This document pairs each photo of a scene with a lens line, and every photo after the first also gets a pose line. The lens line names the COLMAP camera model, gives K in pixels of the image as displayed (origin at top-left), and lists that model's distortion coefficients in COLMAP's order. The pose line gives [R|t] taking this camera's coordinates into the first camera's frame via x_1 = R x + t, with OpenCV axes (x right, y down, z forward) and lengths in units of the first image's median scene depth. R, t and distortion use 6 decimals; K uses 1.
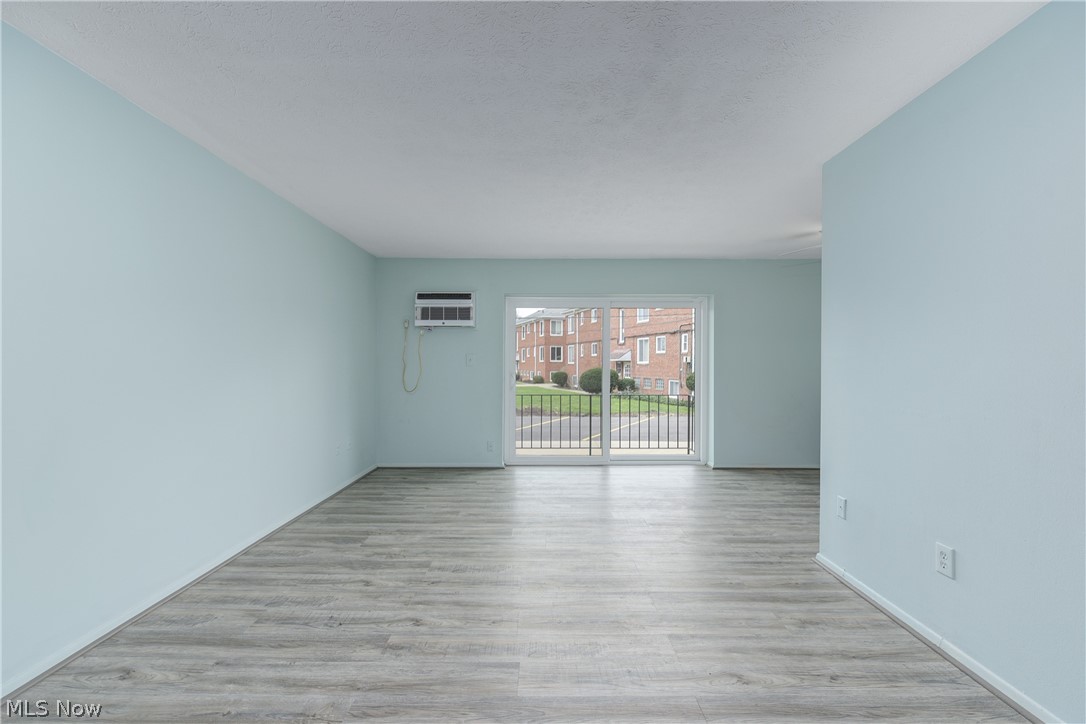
lens RADIAL K [[440.4, 0, 540.2], [0, 440.4, 365.2], [0, 0, 1]] dist [-0.001080, -0.000747]
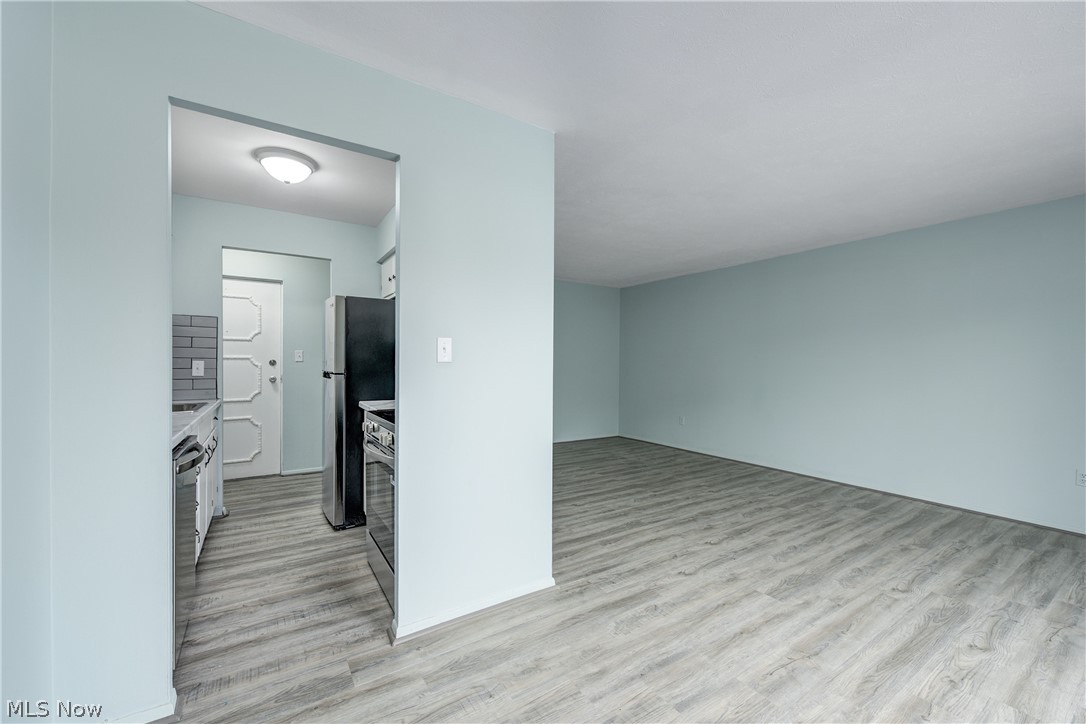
lens RADIAL K [[432.1, 0, 538.9], [0, 432.1, 366.9], [0, 0, 1]] dist [-0.003093, -0.000370]
pose [[-0.840888, -0.001869, -0.541206, 0.604815], [-0.009204, 0.999899, 0.010849, -0.001460], [0.541131, 0.014104, -0.840820, 0.917927]]
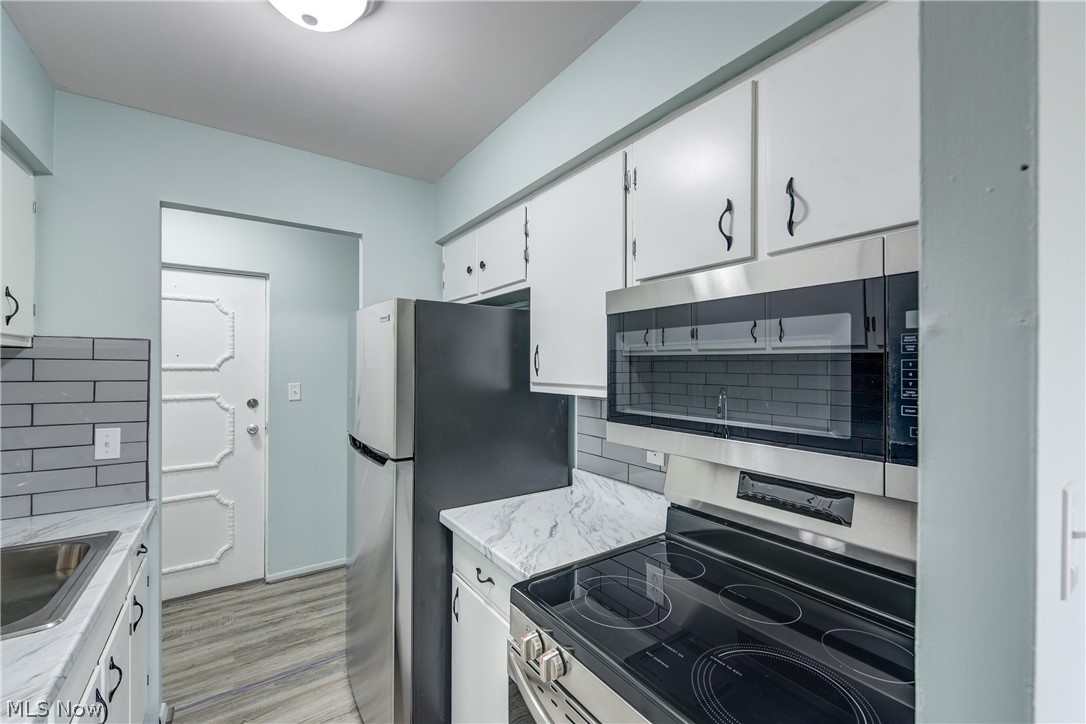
lens RADIAL K [[438.6, 0, 534.8], [0, 438.6, 365.8], [0, 0, 1]] dist [-0.000860, -0.000524]
pose [[-0.819521, -0.004436, -0.573032, 0.611115], [-0.006258, 0.999980, 0.001209, -0.048253], [0.573015, 0.004576, -0.819532, 0.545199]]
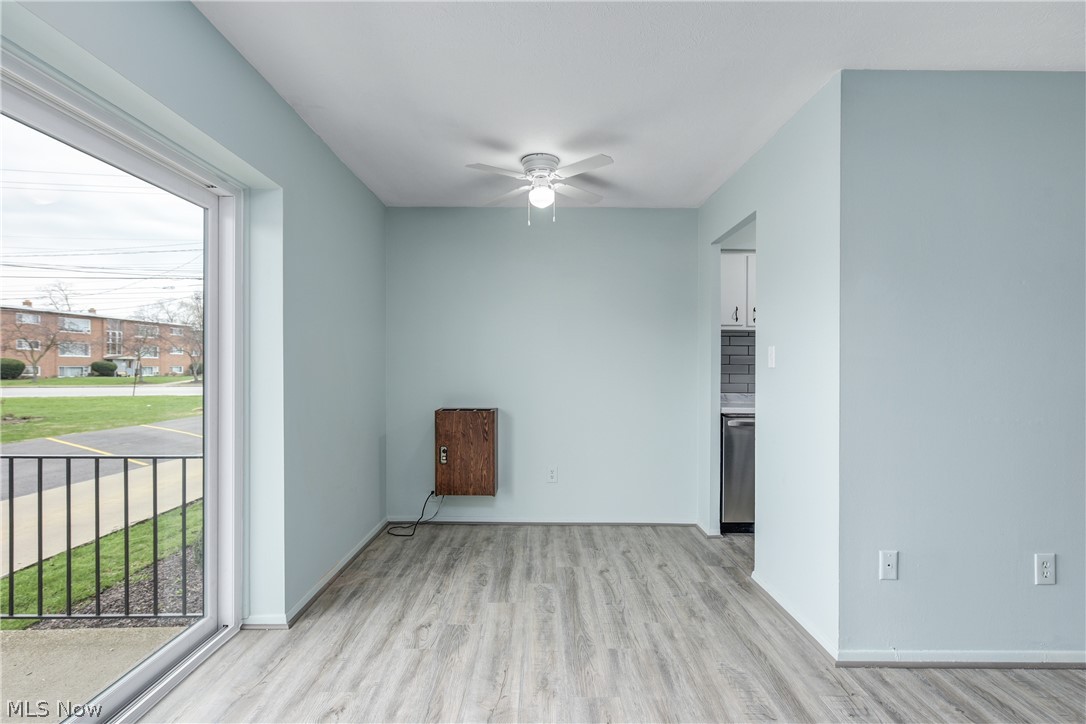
lens RADIAL K [[511.7, 0, 543.0], [0, 511.7, 362.0], [0, 0, 1]] dist [0.003720, 0.000501]
pose [[-0.013594, 0.005148, 0.999894, -0.077038], [-0.000638, 0.999987, -0.005157, -0.003439], [-0.999907, -0.000708, -0.013590, 0.786176]]
